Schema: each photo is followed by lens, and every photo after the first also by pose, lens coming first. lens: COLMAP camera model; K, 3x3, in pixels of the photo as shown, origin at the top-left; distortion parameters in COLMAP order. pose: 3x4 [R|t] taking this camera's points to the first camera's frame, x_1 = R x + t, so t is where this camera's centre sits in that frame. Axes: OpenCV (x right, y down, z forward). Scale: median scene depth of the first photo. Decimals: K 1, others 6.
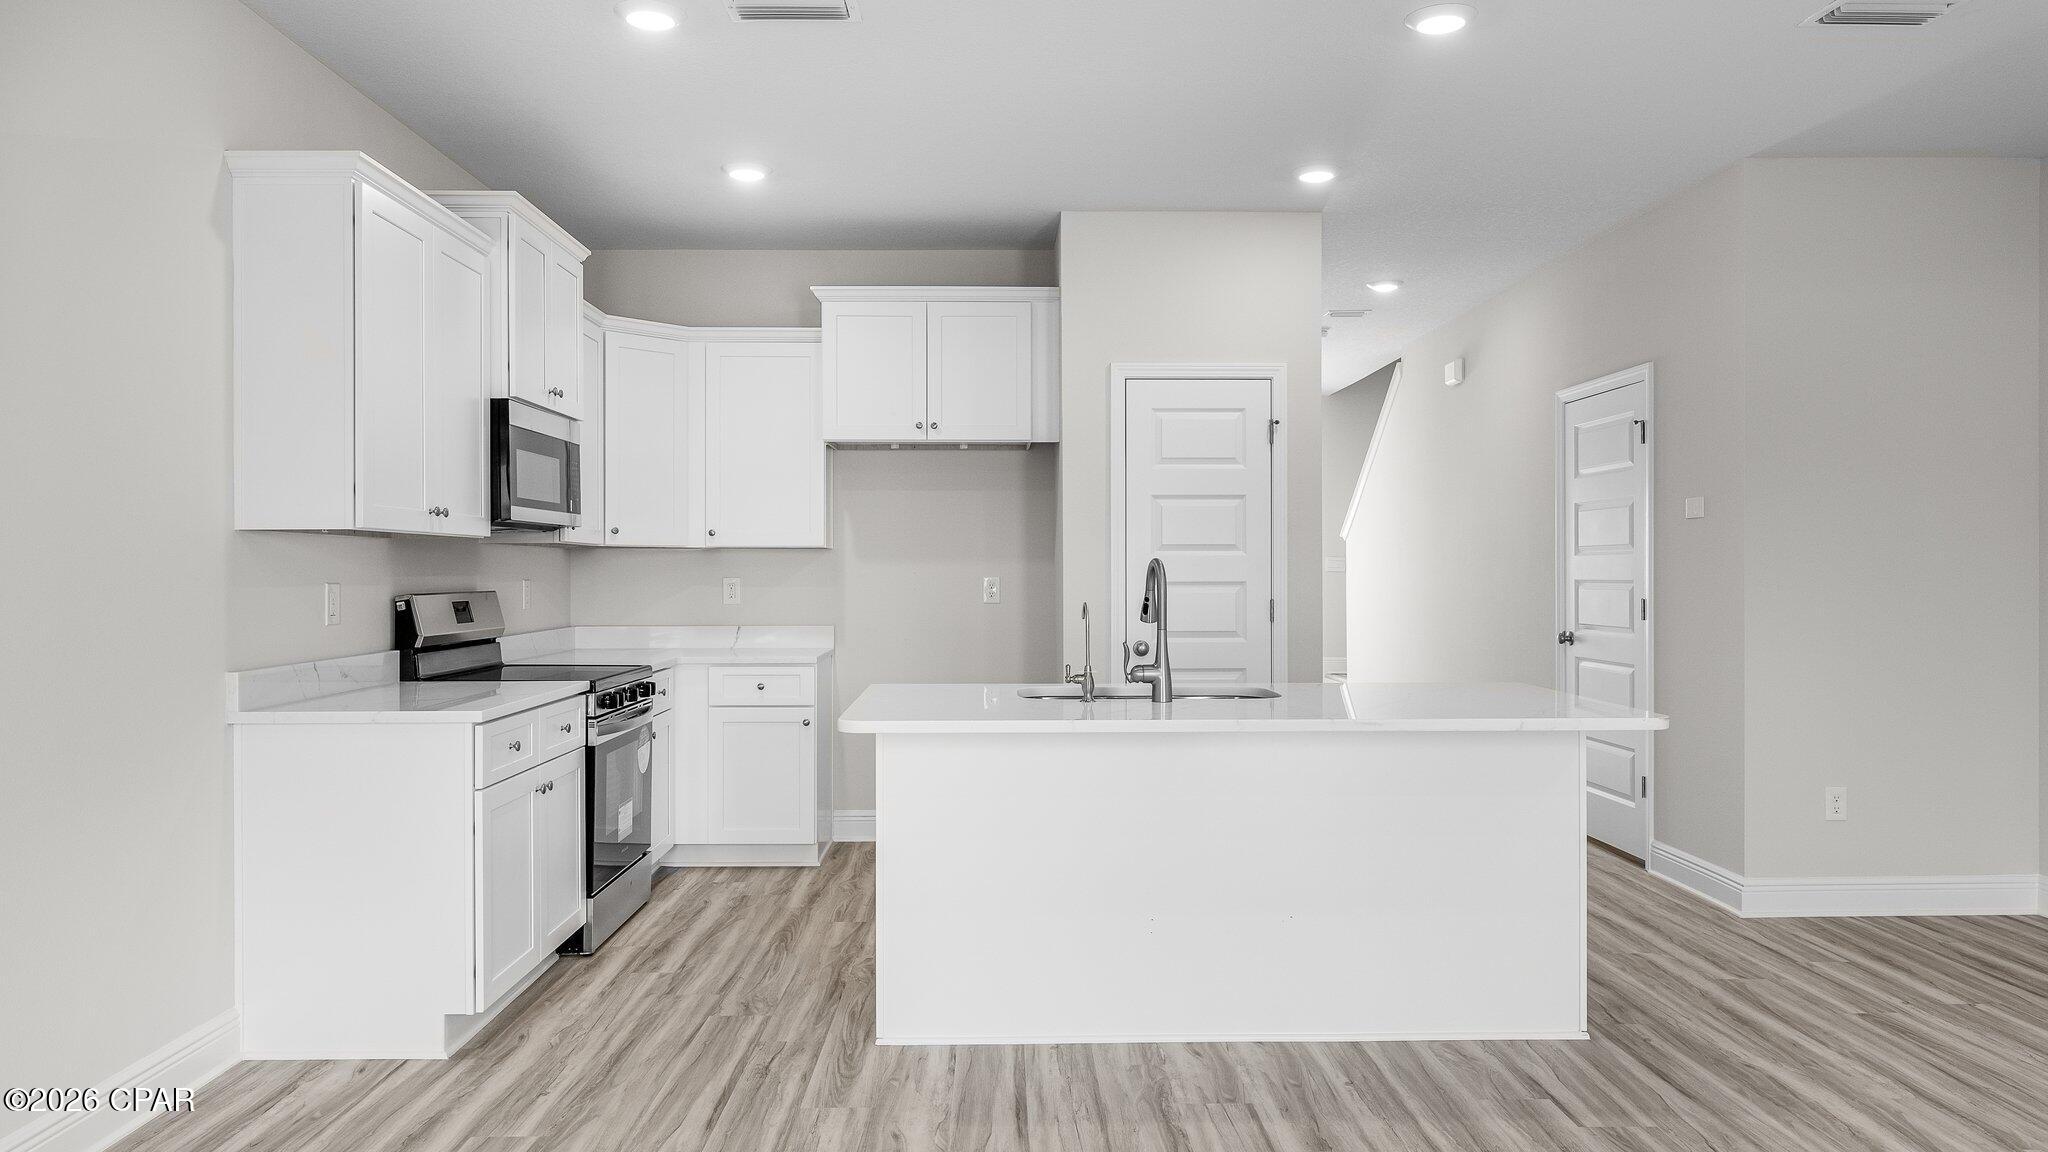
lens RADIAL K [[1323.1, 0, 1025.4], [0, 1323.1, 572.4], [0, 0, 1]] dist [0.003198, -0.000099]
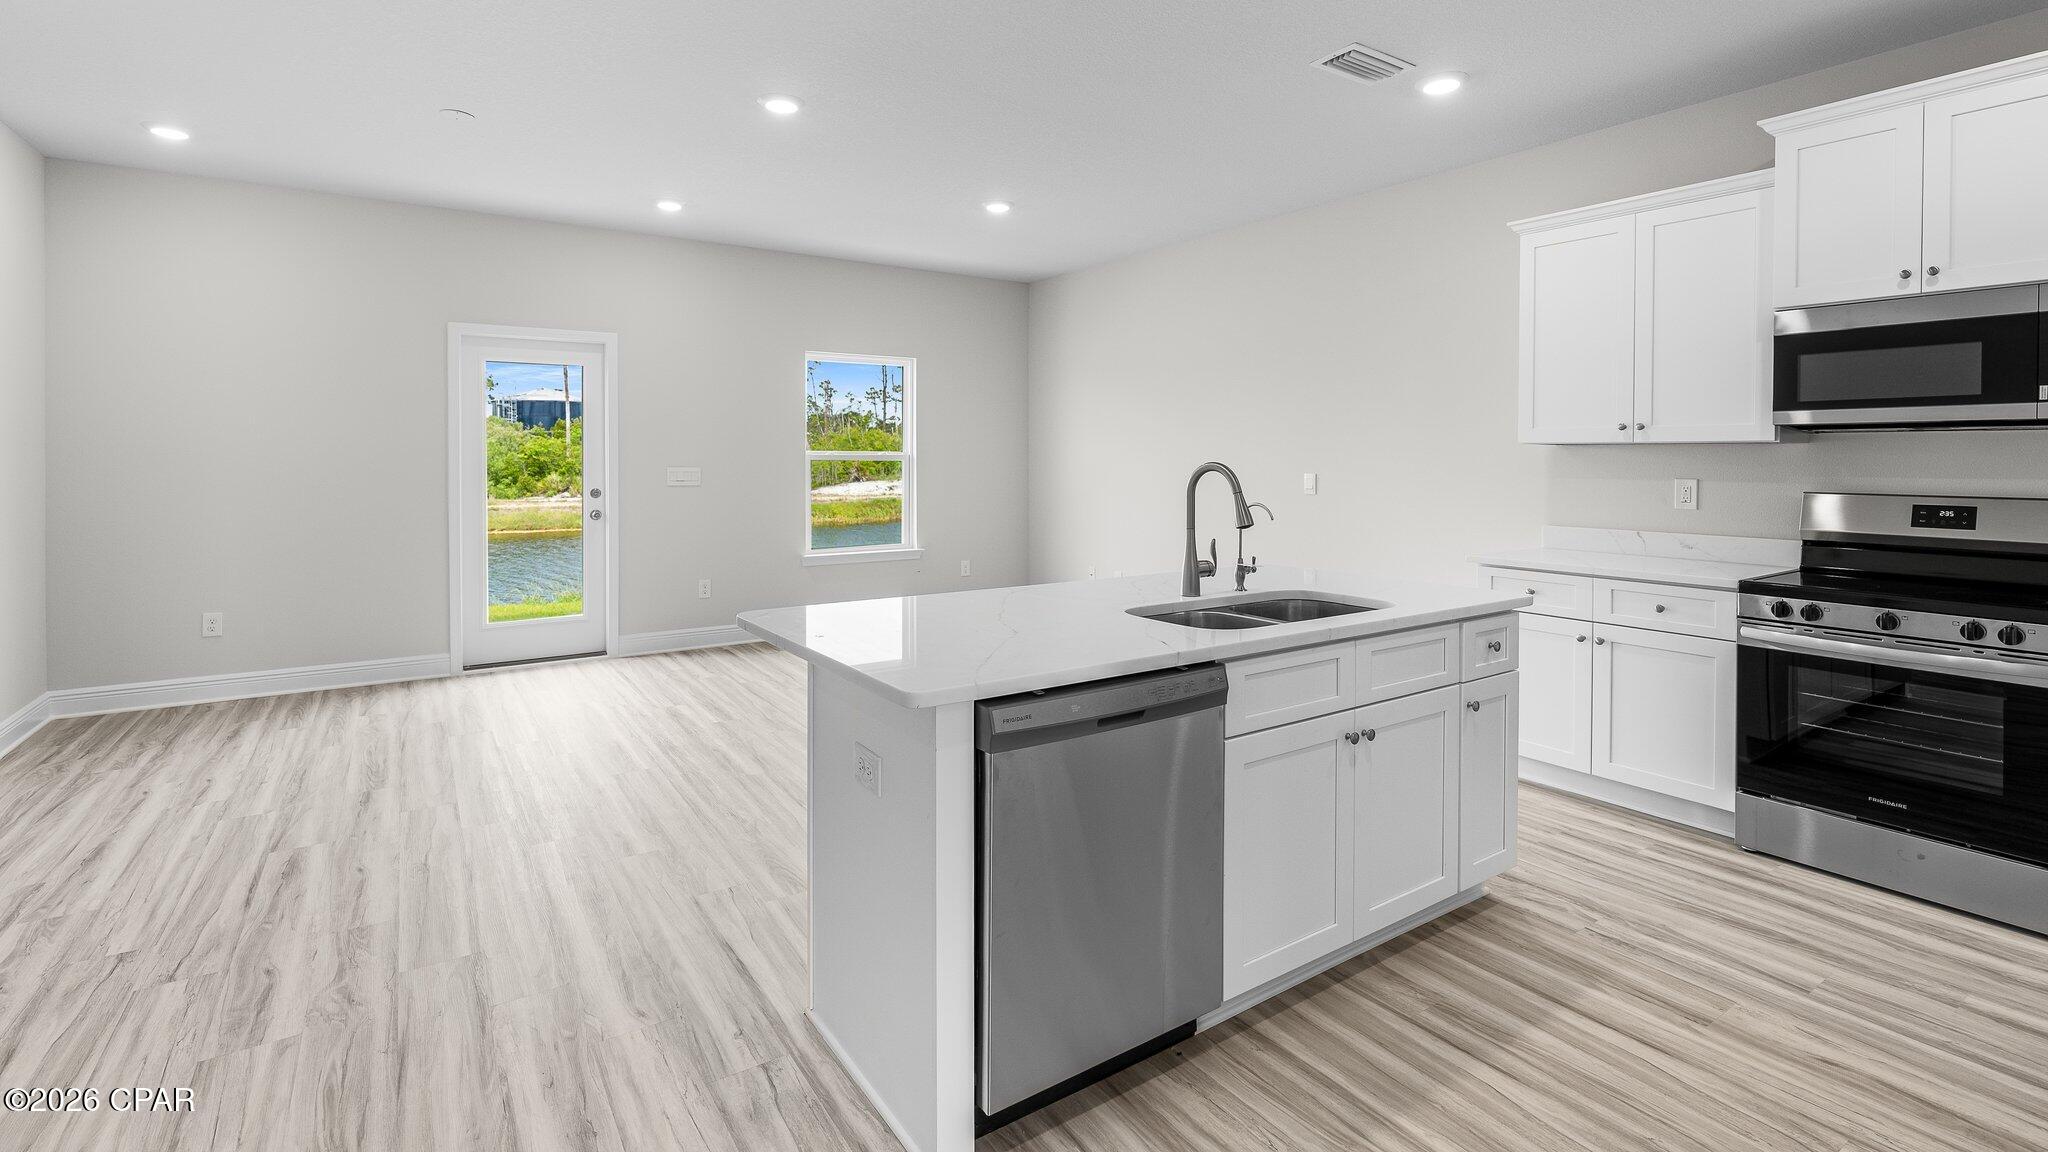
lens RADIAL K [[923.6, 0, 1031.8], [0, 923.6, 466.2], [0, 0, 1]] dist [0.001436, -0.000470]
pose [[-0.828817, 0.003705, -0.559508, 0.684161], [-0.002065, 0.999951, 0.009679, -0.013032], [0.559516, 0.009177, -0.828769, 1.690831]]
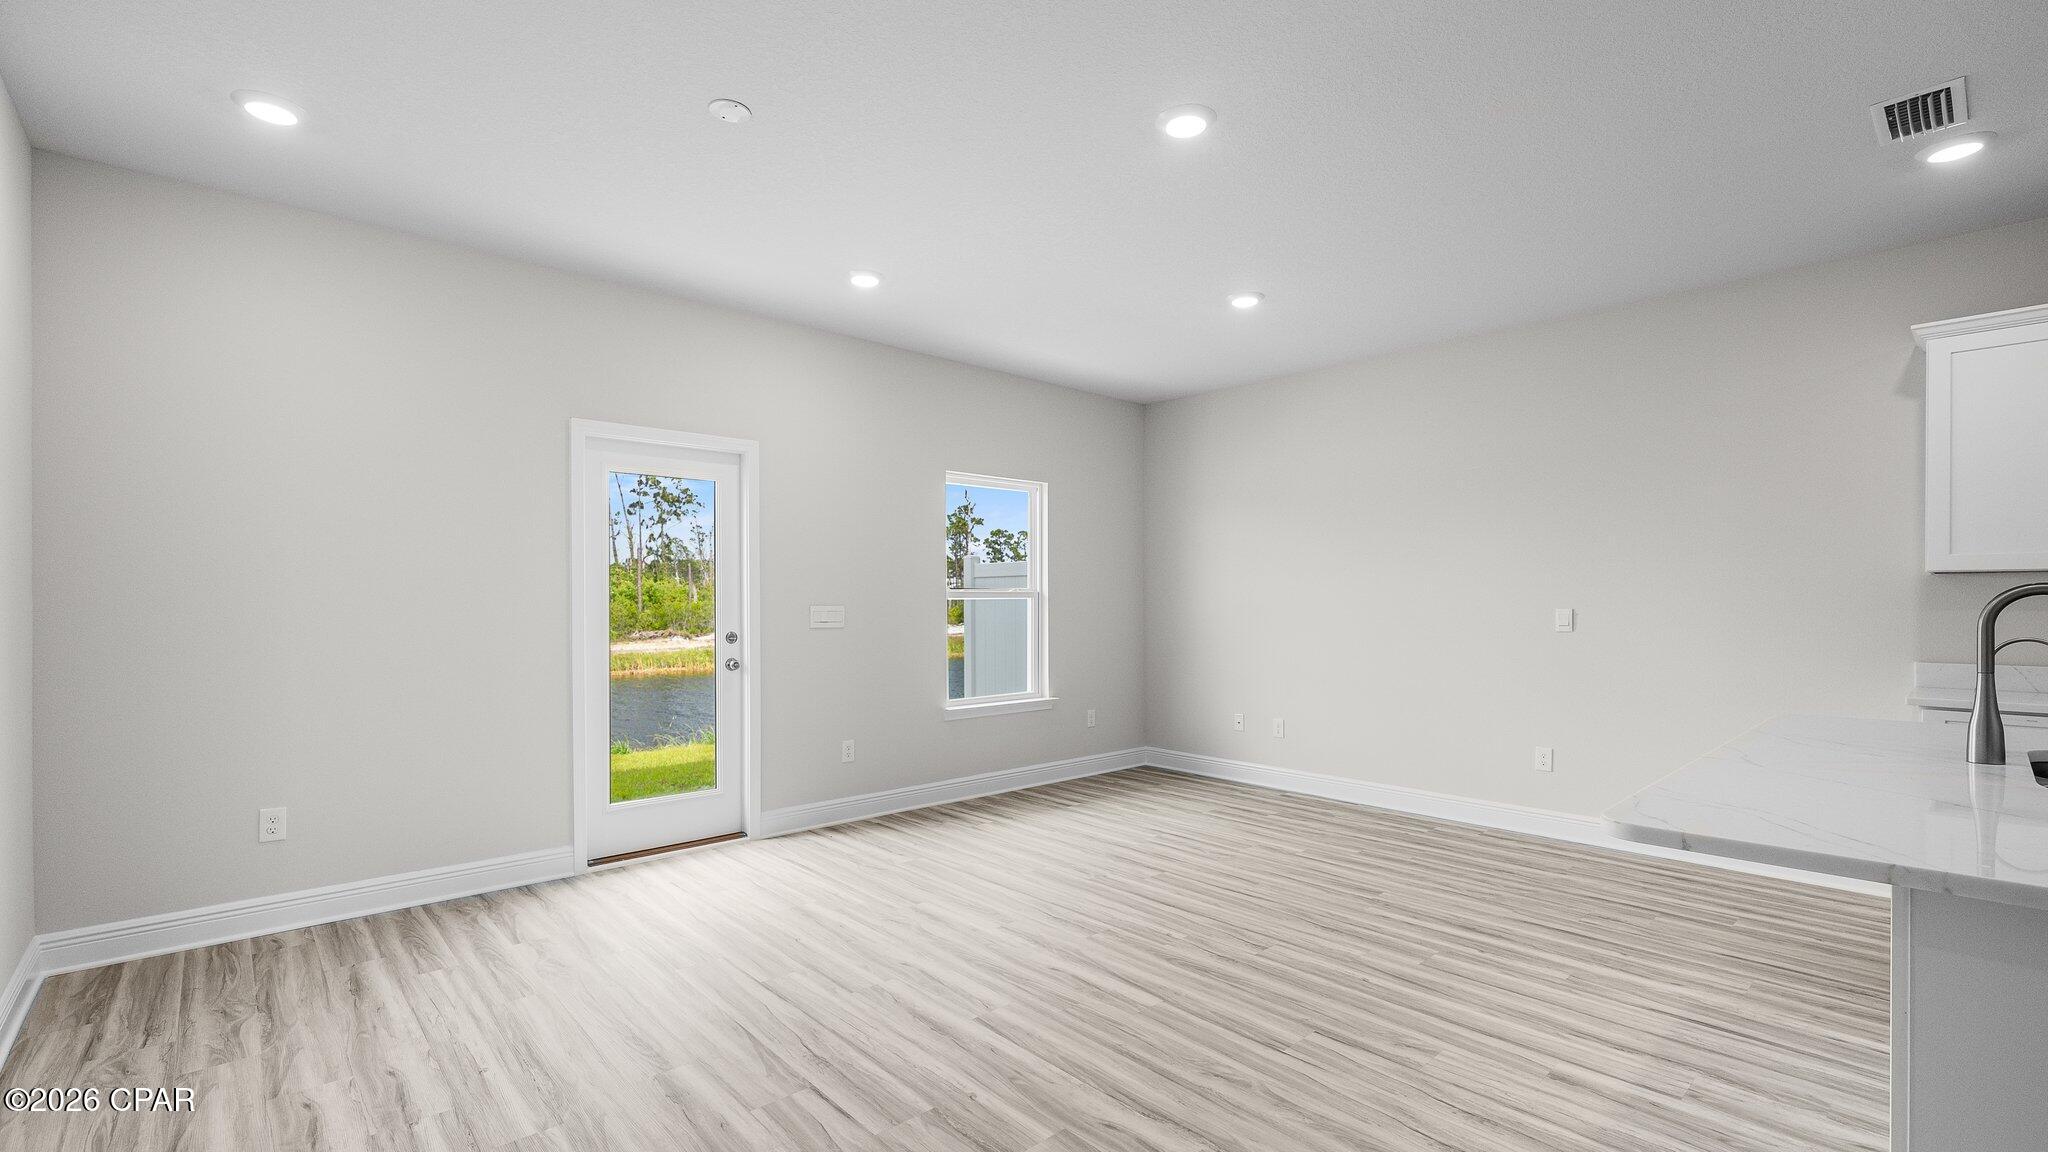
lens RADIAL K [[889.2, 0, 1025.4], [0, 889.2, 608.6], [0, 0, 1]] dist [-0.005152, 0.000010]
pose [[-0.737015, 0.005562, -0.675854, 0.975351], [0.001333, 0.999976, 0.006776, 0.003015], [0.675875, 0.004093, -0.737004, 1.101000]]
